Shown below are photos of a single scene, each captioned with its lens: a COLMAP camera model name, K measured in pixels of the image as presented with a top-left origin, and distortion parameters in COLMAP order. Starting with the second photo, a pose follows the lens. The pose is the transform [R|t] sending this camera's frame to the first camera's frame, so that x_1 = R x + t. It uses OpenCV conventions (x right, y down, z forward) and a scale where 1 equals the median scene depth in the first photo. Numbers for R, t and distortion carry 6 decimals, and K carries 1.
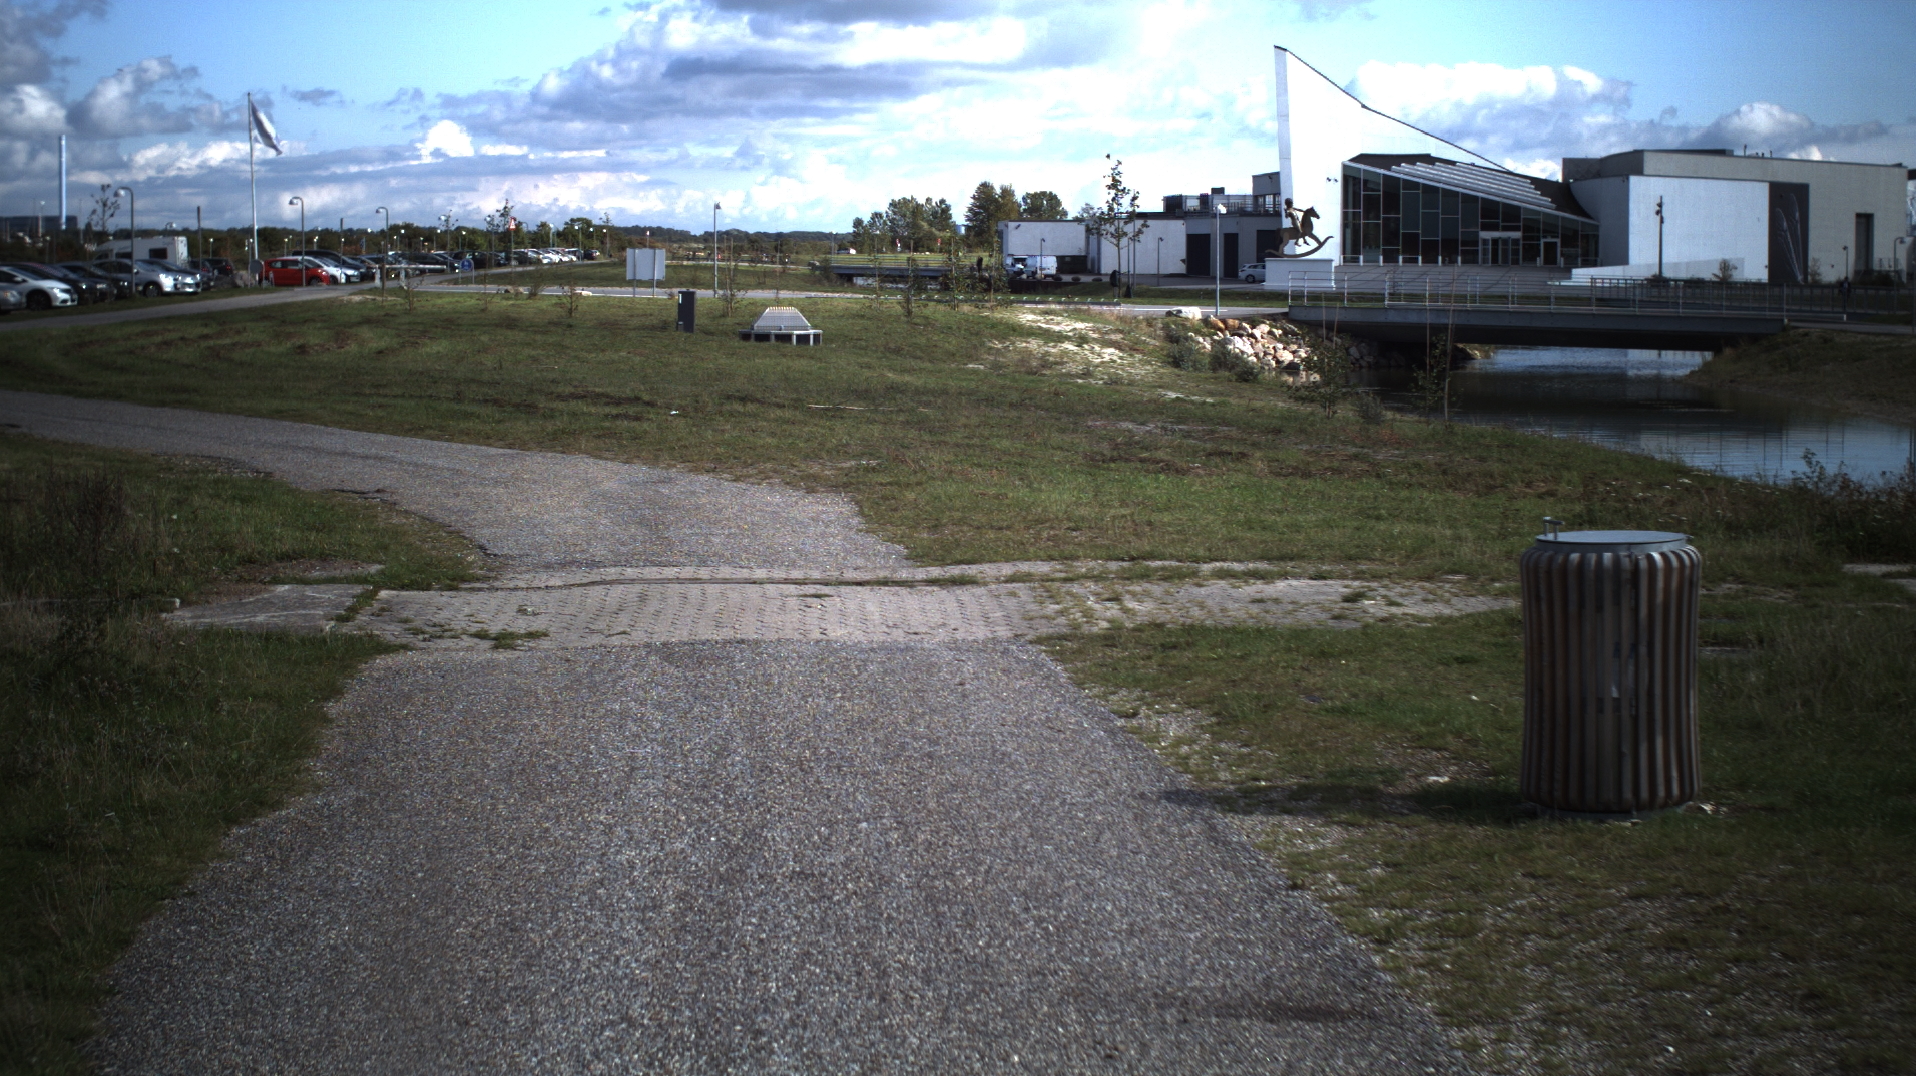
lens RADIAL K [[3488.2, 0, 958.0], [0, 3488.2, 538.0], [0, 0, 1]] dist [-0.296665, 0.402468]
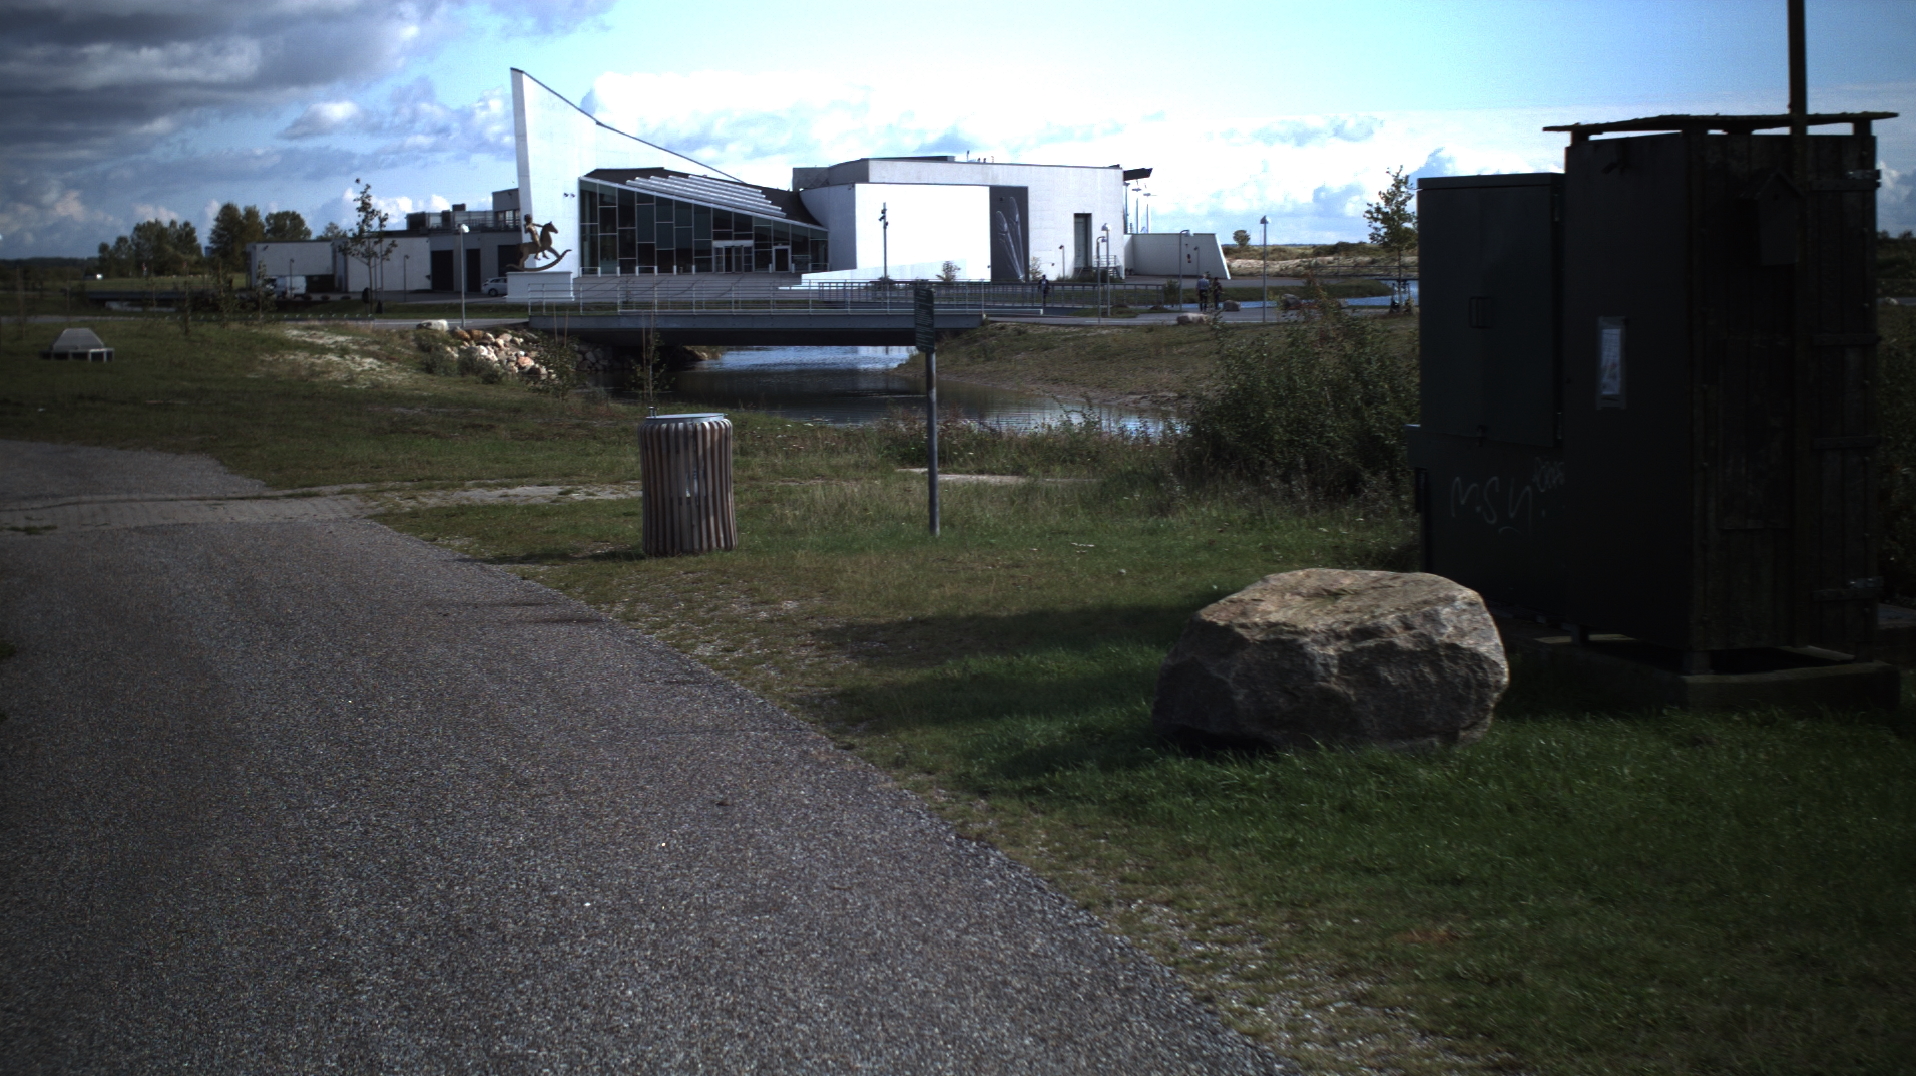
lens RADIAL K [[3488.2, 0, 958.0], [0, 3488.2, 538.0], [0, 0, 1]] dist [-0.296665, 0.402468]
pose [[0.976402, -0.034662, 0.213162, -0.003946], [0.035371, 0.999374, 0.000488, 0.003614], [-0.213046, 0.007063, 0.977017, -0.046778]]
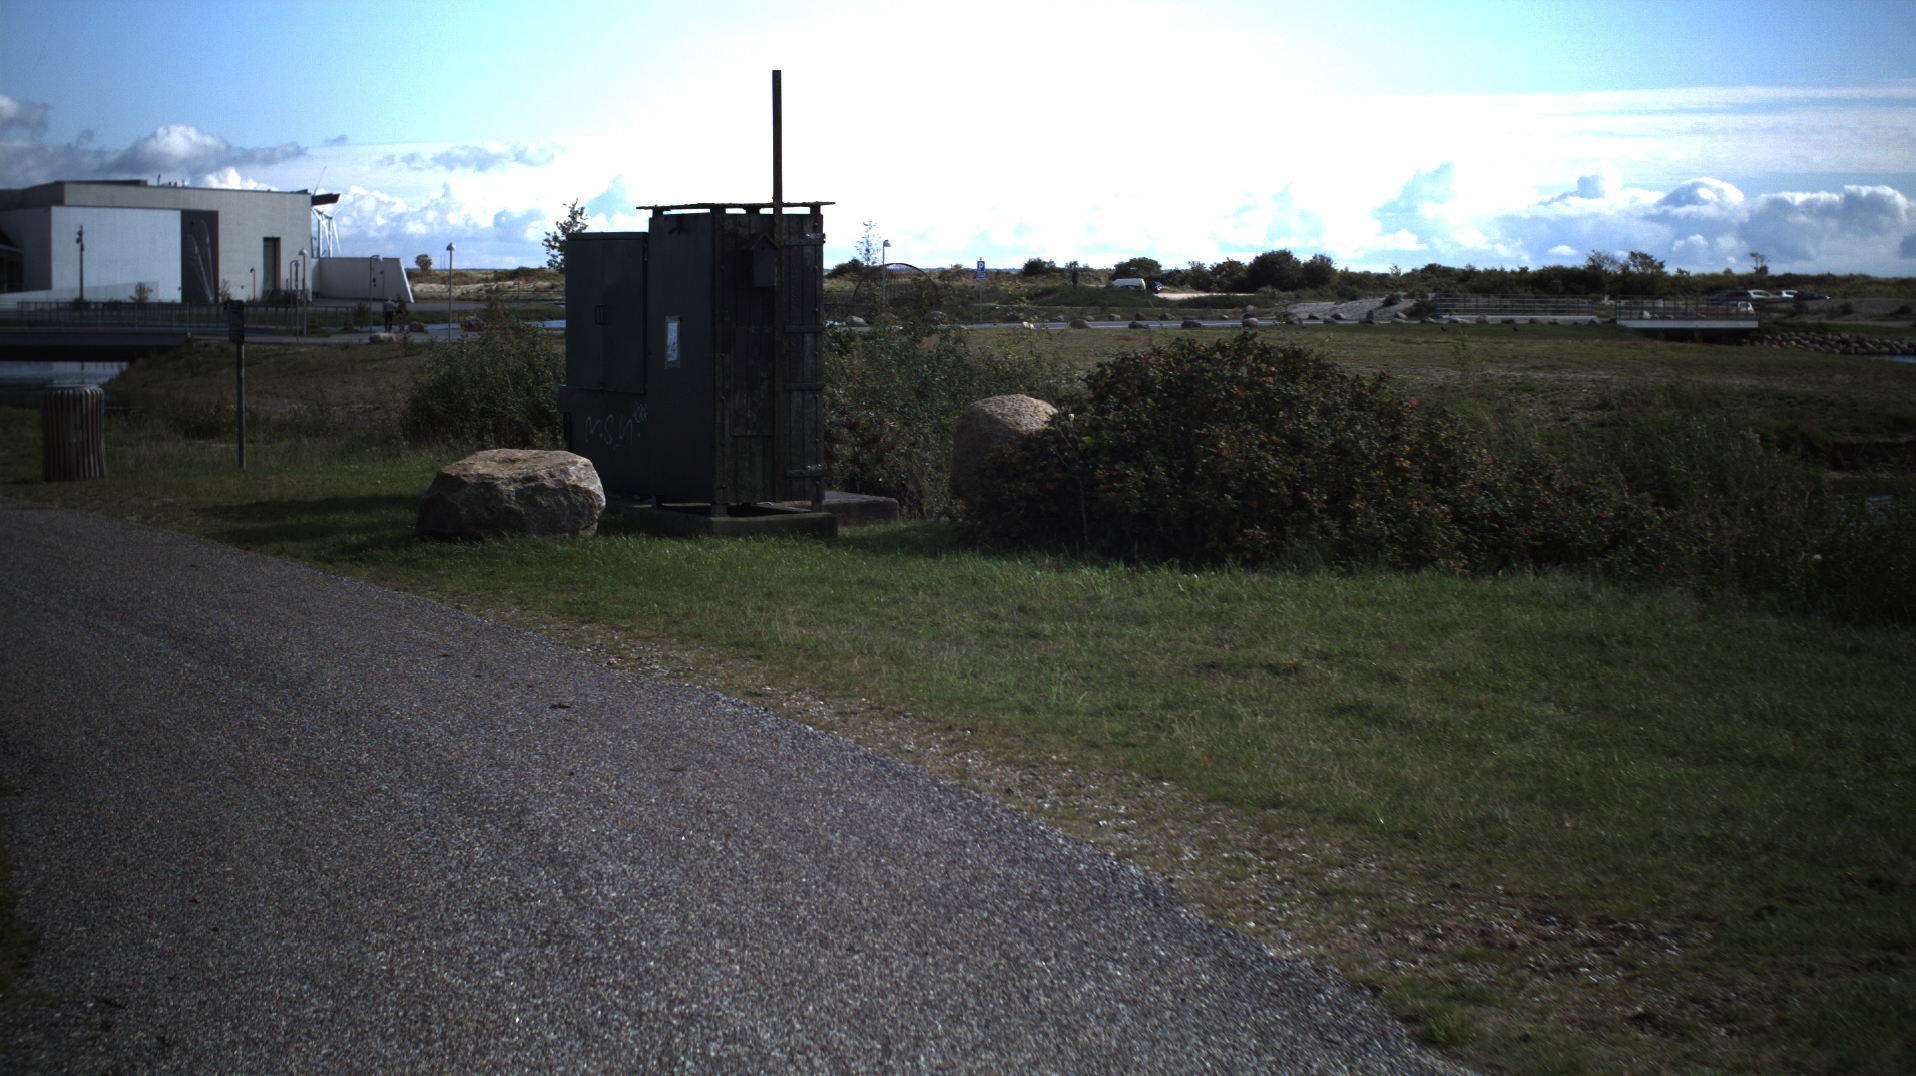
lens RADIAL K [[3488.2, 0, 958.0], [0, 3488.2, 538.0], [0, 0, 1]] dist [-0.296665, 0.402468]
pose [[0.899793, -0.033151, 0.435056, -0.019834], [0.035984, 0.999351, 0.001727, 0.007432], [-0.434831, 0.014101, 0.900402, -0.093901]]
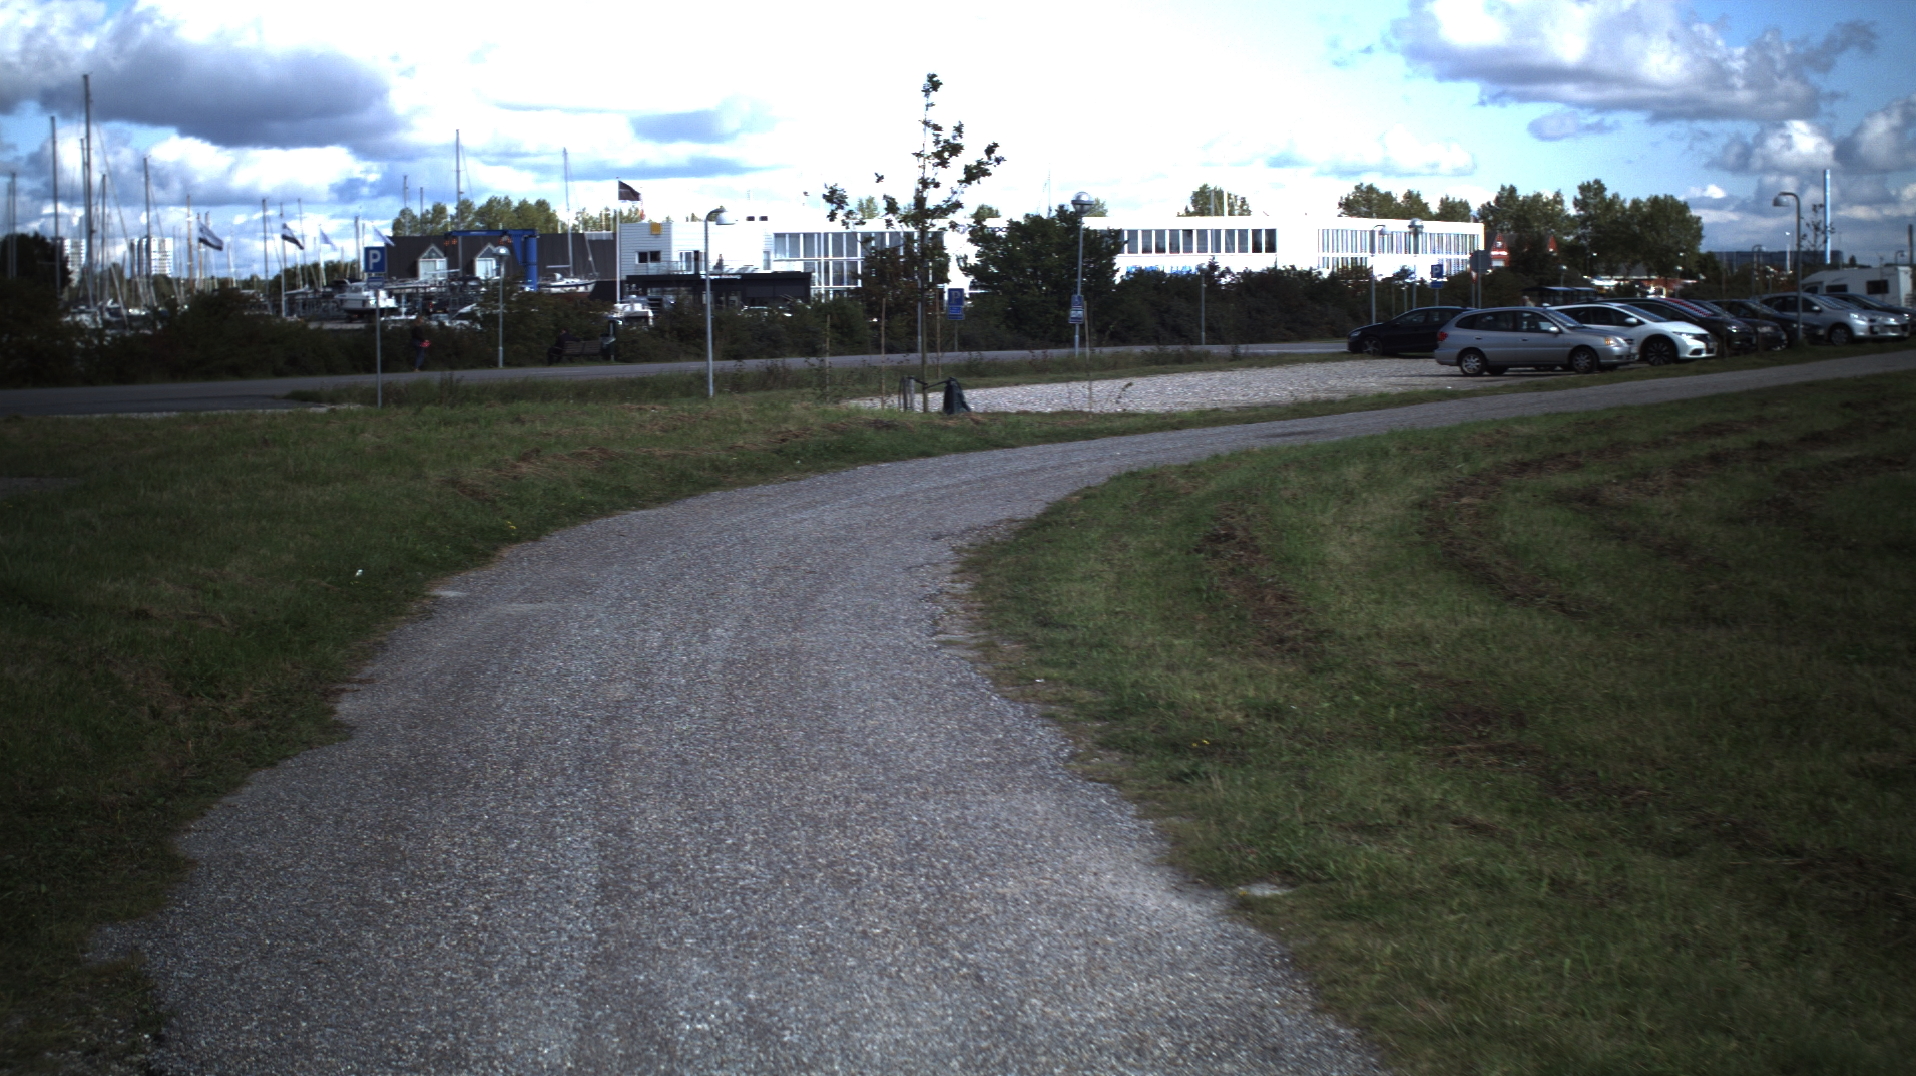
lens RADIAL K [[3488.2, 0, 958.0], [0, 3488.2, 538.0], [0, 0, 1]] dist [-0.296665, 0.402468]
pose [[0.875378, 0.018125, -0.483100, -0.022476], [-0.022956, 0.999728, -0.004087, -0.010921], [0.482895, 0.014668, 0.875556, 0.136054]]
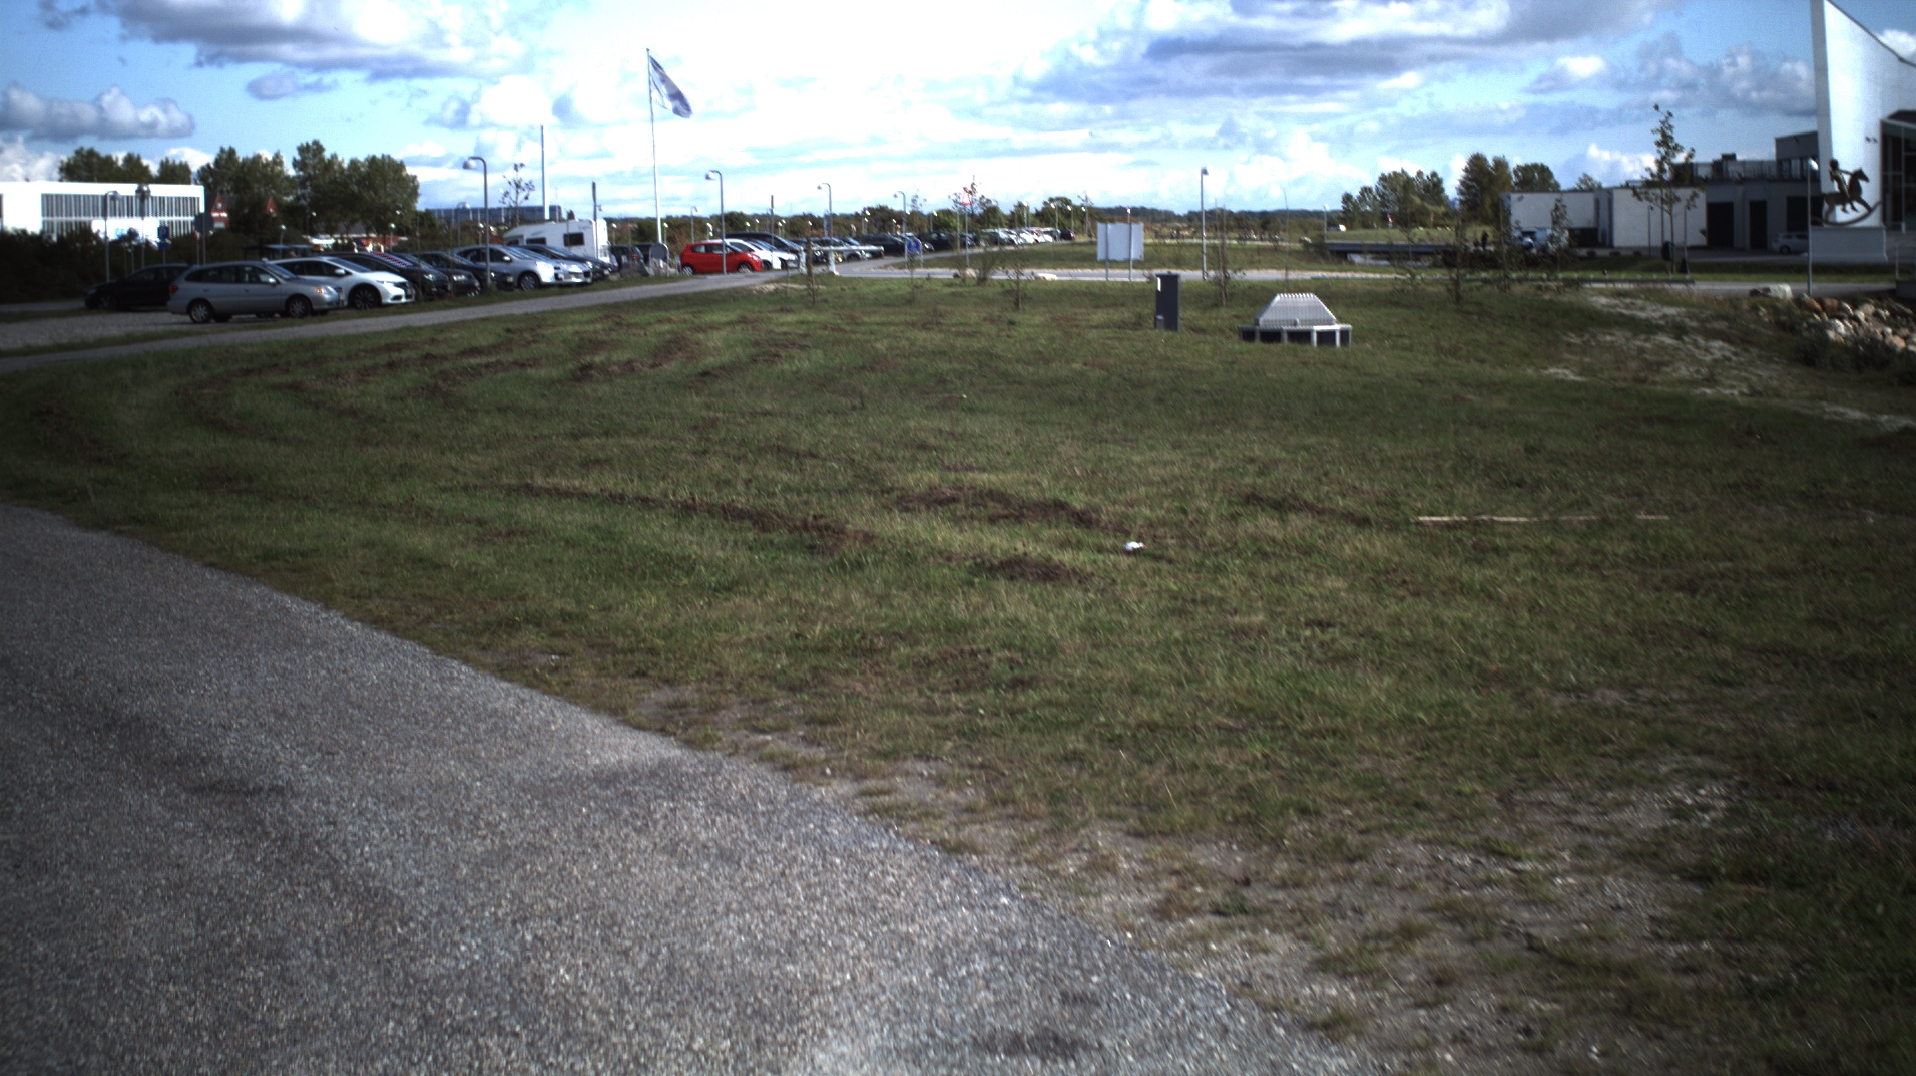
lens RADIAL K [[3488.2, 0, 958.0], [0, 3488.2, 538.0], [0, 0, 1]] dist [-0.296665, 0.402468]
pose [[0.990182, -0.009113, -0.139487, -0.006884], [0.009931, 0.999937, 0.005169, -0.006792], [0.139431, -0.006503, 0.990210, 0.092426]]
